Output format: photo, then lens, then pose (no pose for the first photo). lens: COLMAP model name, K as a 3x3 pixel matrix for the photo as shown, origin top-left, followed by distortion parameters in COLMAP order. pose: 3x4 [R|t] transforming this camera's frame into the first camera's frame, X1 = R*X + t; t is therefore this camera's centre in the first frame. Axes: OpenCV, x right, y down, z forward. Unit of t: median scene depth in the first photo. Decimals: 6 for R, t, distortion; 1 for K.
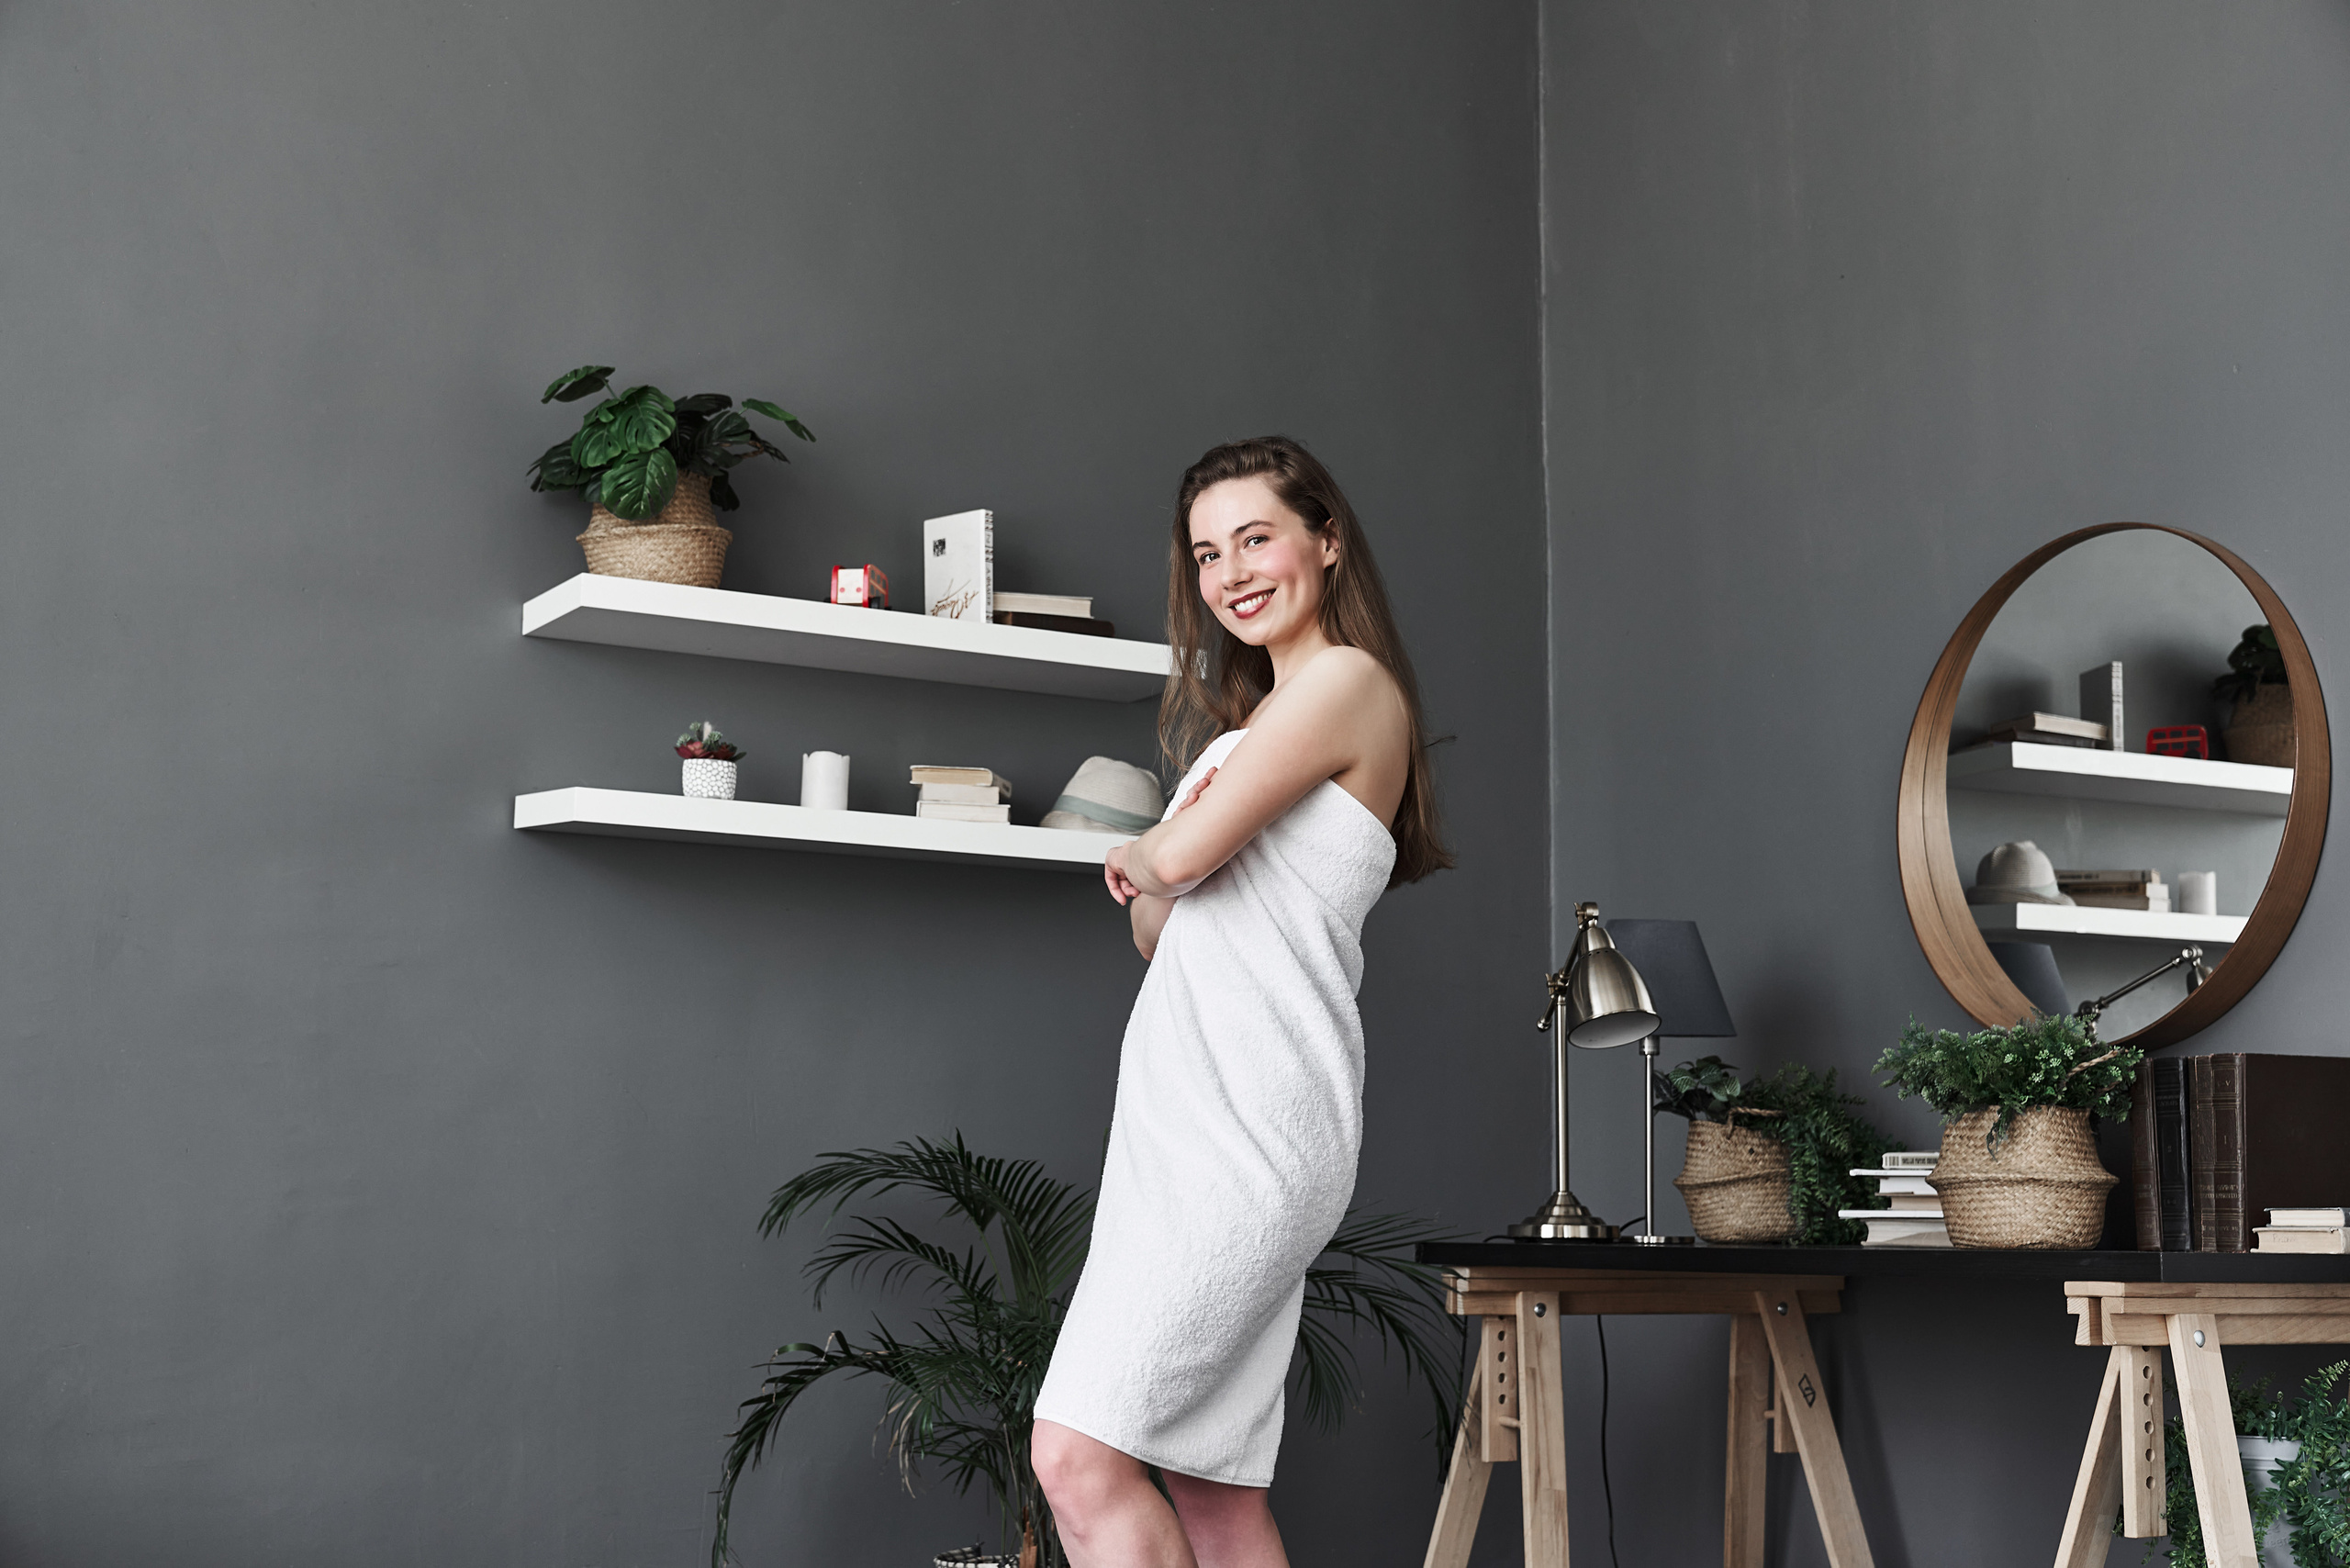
lens RADIAL K [[3160.3, 0, 1174.6], [0, 3160.3, 775.9], [0, 0, 1]] dist [0.006662, 0.000000]
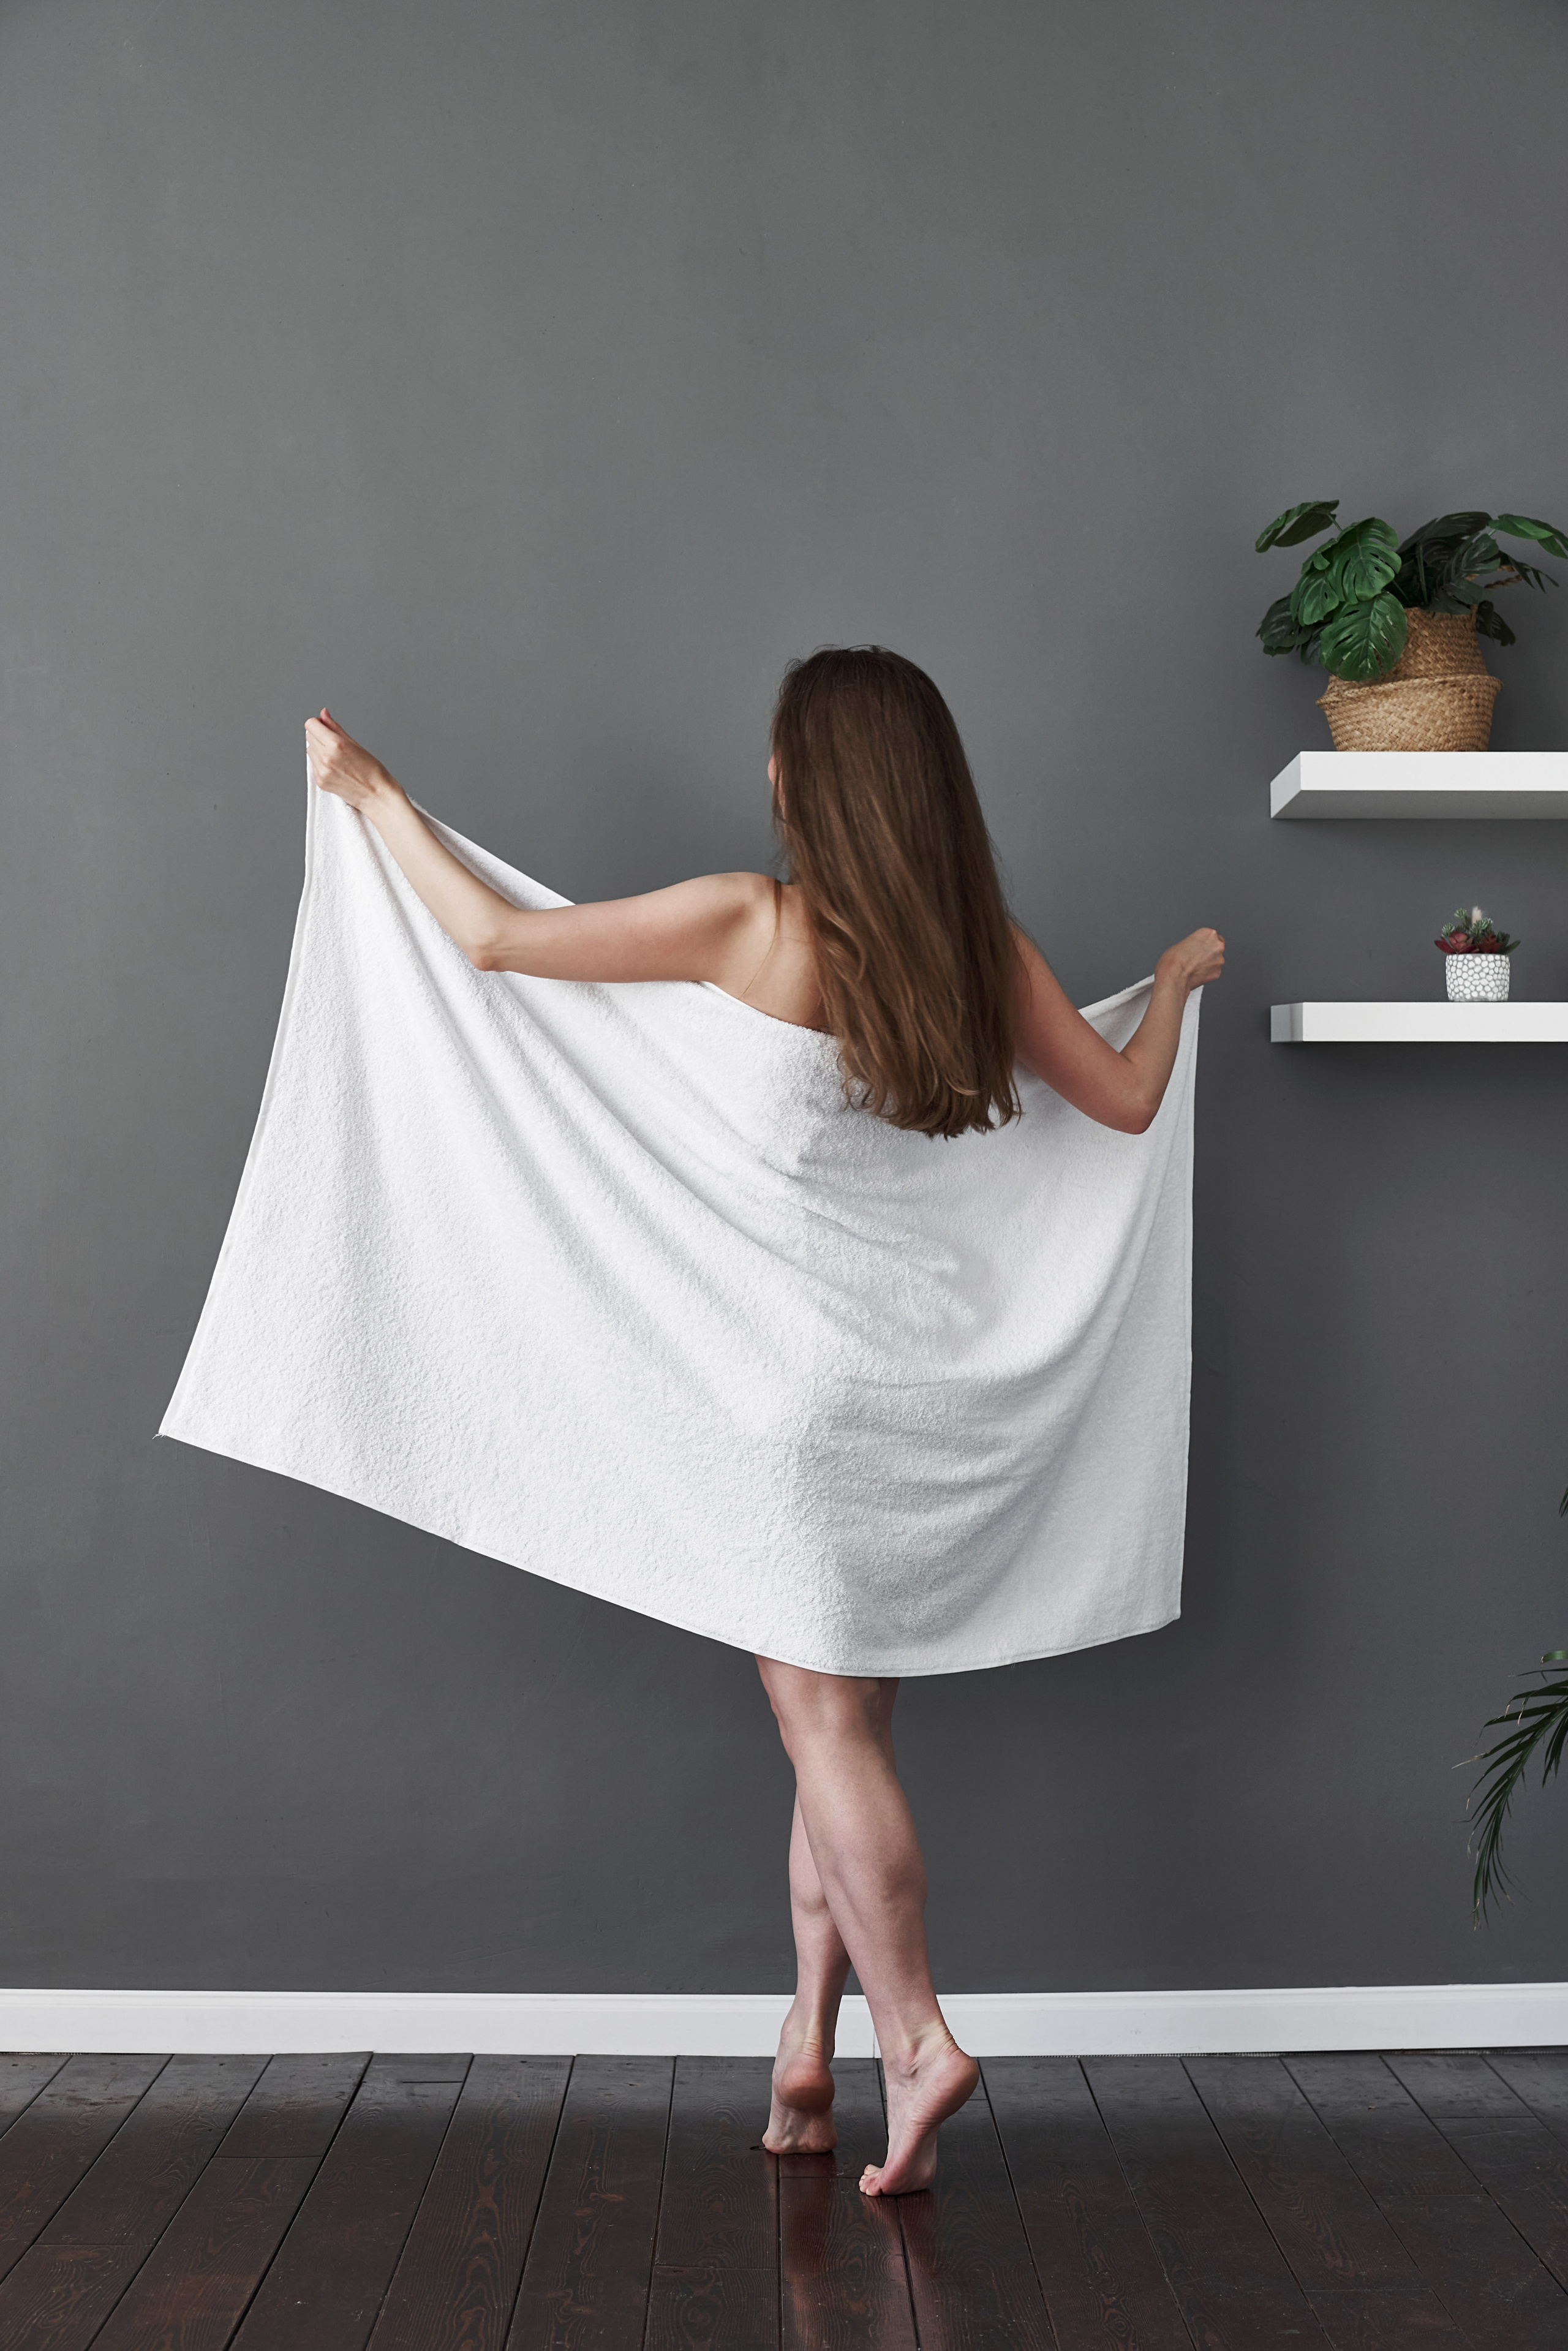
lens RADIAL K [[3571.2, 0, 794.4], [0, 3571.2, 1163.7], [0, 0, 1]] dist [-0.026955, 0.000000]
pose [[0.859976, -0.026624, -0.509639, 0.181981], [0.083579, 0.992502, 0.089184, -0.049906], [0.503444, -0.119291, 0.855754, 0.084615]]
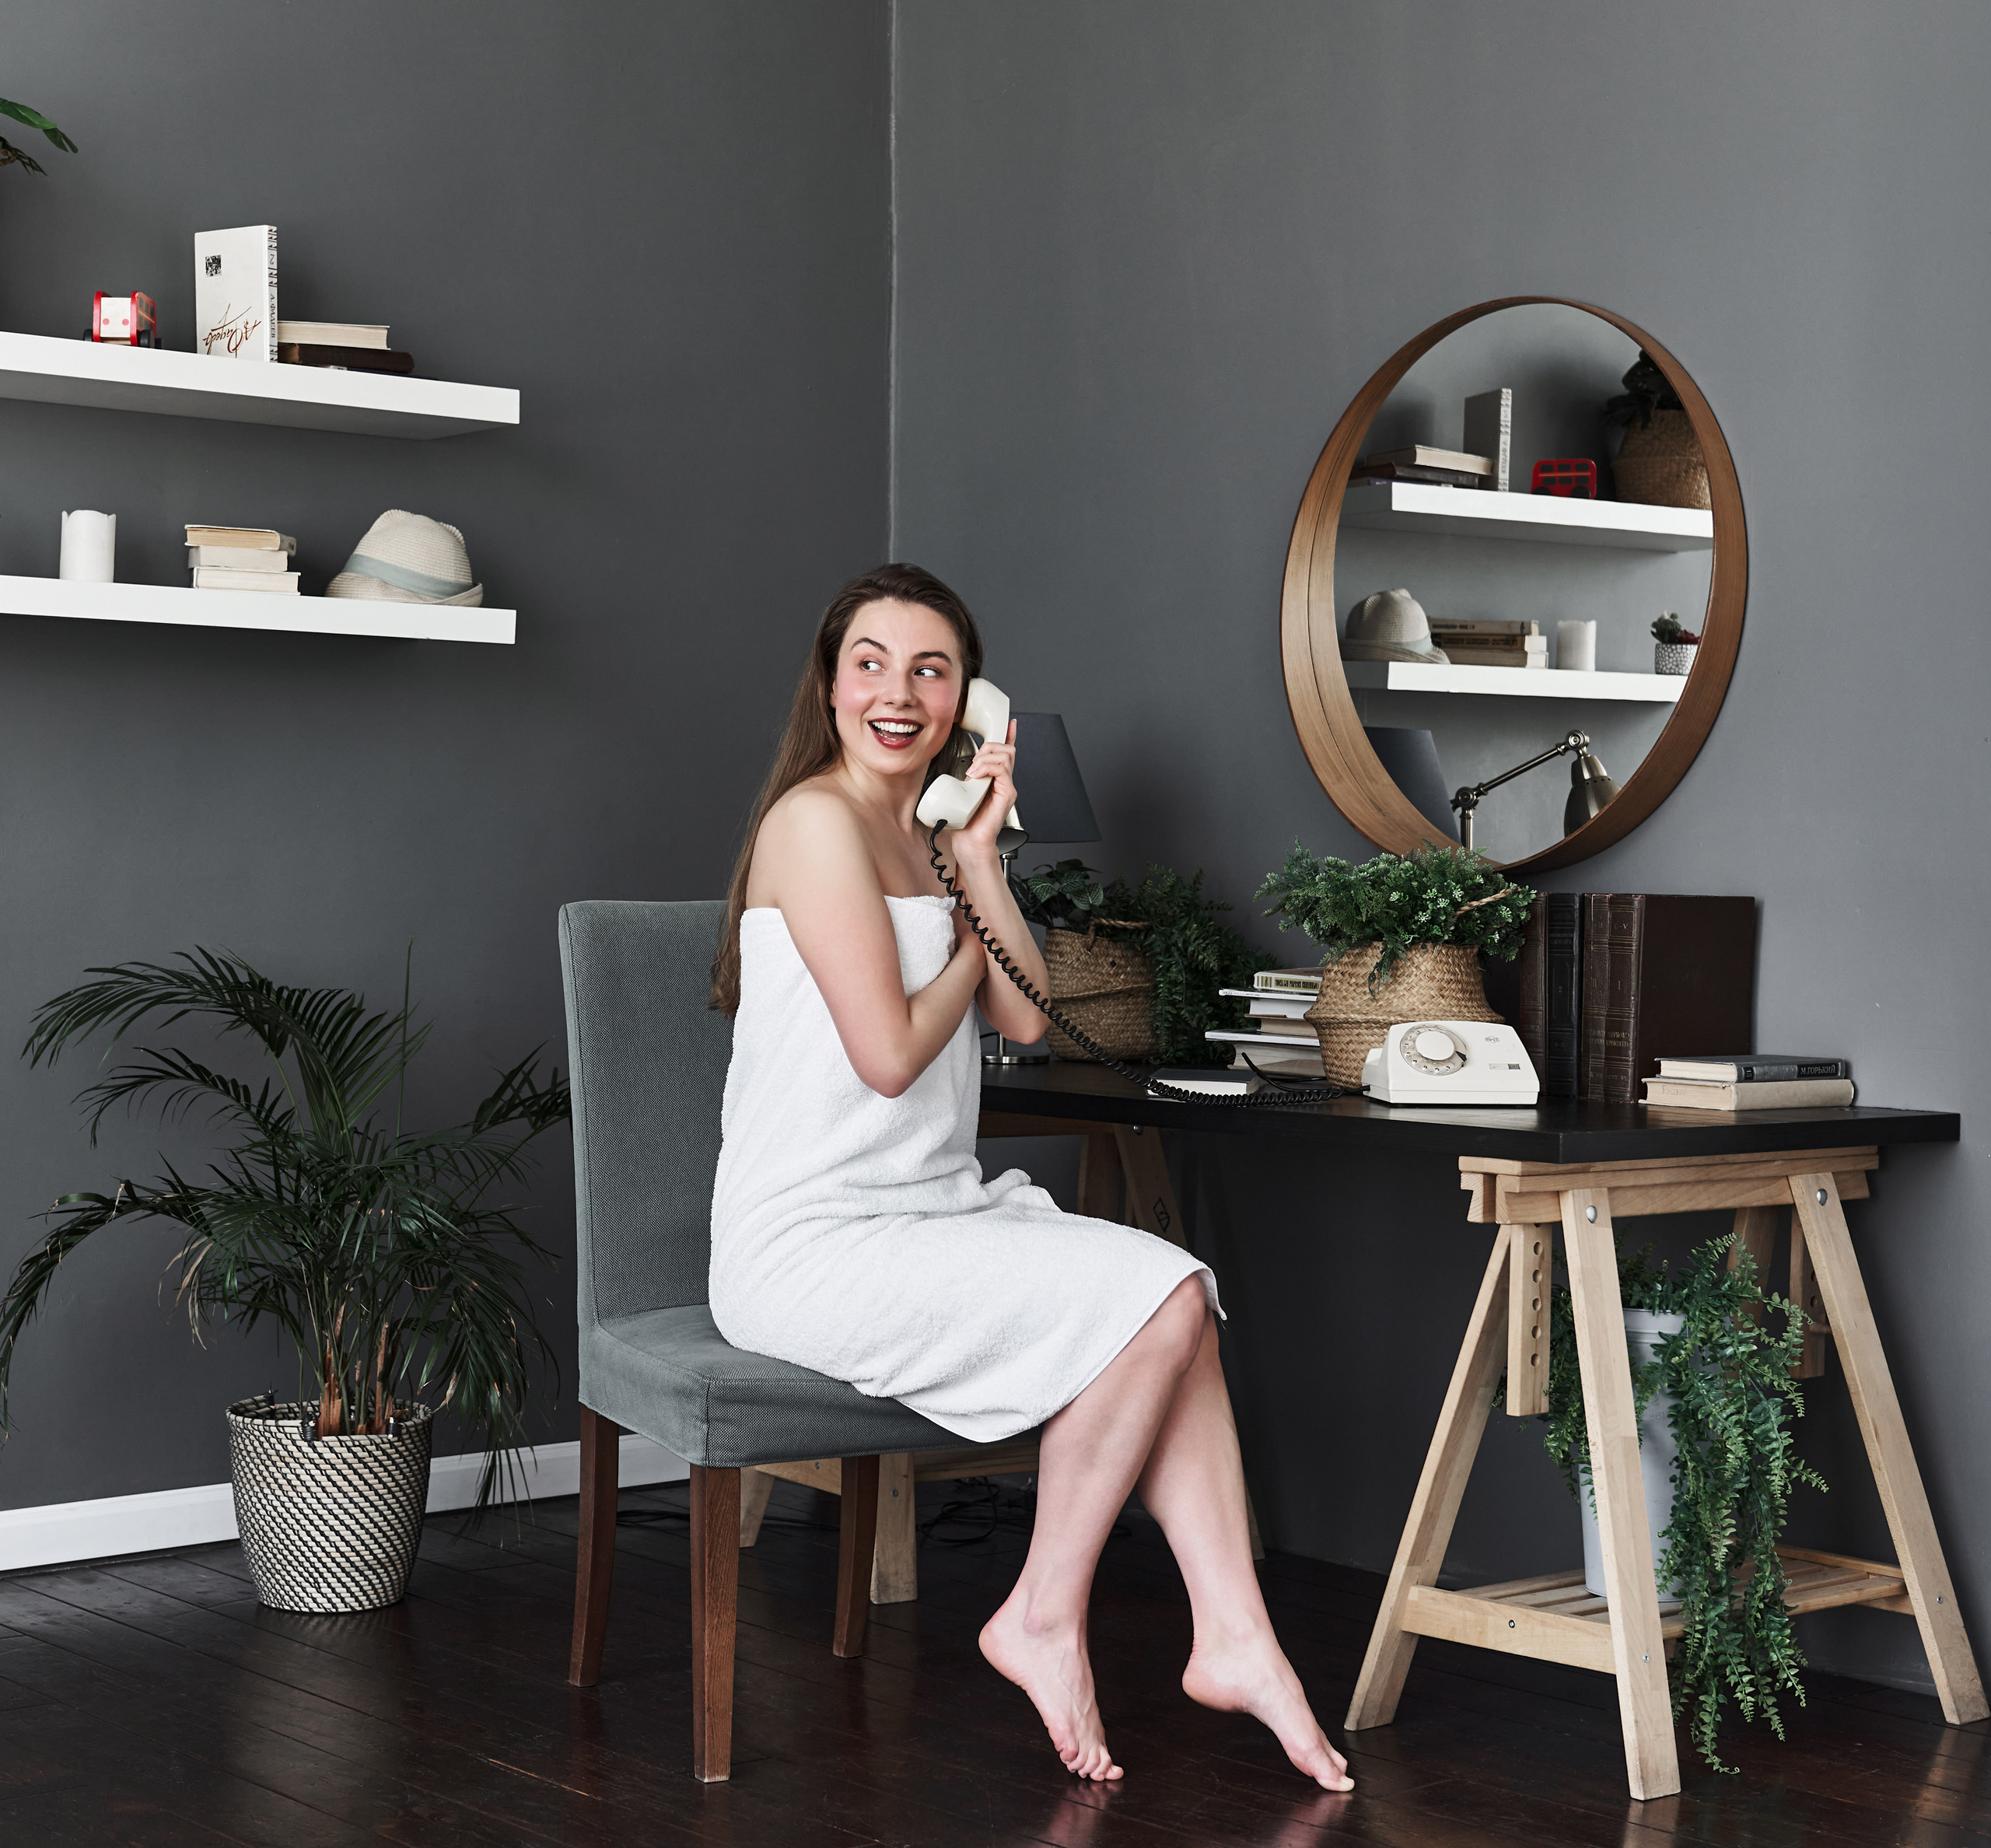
lens RADIAL K [[3729.8, 0, 840.5], [0, 3729.8, 913.4], [0, 0, 1]] dist [0.006868, 0.000000]
pose [[0.990780, 0.003256, 0.135441, -0.045494], [-0.024820, 0.987154, 0.157830, -0.067983], [-0.133187, -0.159736, 0.978134, -0.055155]]
